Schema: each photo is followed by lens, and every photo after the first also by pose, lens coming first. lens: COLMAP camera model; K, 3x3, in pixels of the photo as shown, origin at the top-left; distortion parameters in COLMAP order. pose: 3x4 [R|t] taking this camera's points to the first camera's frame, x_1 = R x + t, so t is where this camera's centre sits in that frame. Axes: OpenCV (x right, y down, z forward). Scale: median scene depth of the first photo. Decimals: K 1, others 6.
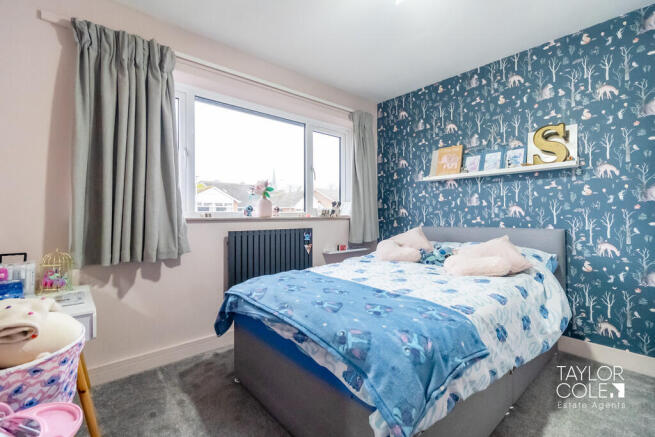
lens RADIAL K [[285.3, 0, 327.4], [0, 285.3, 213.3], [0, 0, 1]] dist [0.000486, -0.000362]
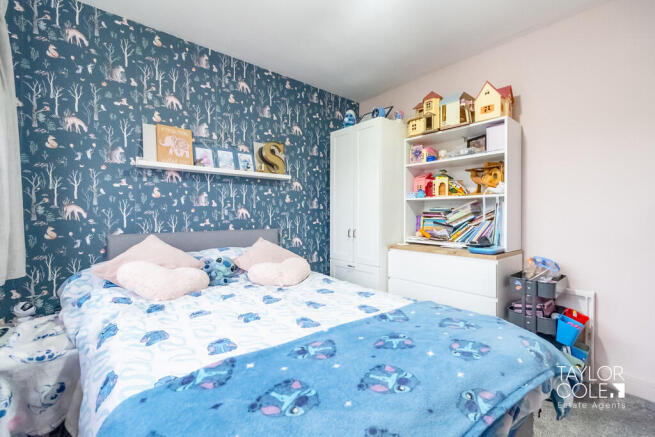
lens RADIAL K [[285.3, 0, 327.4], [0, 285.3, 213.3], [0, 0, 1]] dist [0.000486, -0.000362]
pose [[0.044160, 0.009421, 0.998980, -0.332069], [-0.011924, 0.999889, -0.008902, -0.002325], [-0.998953, -0.011519, 0.044267, 0.603814]]
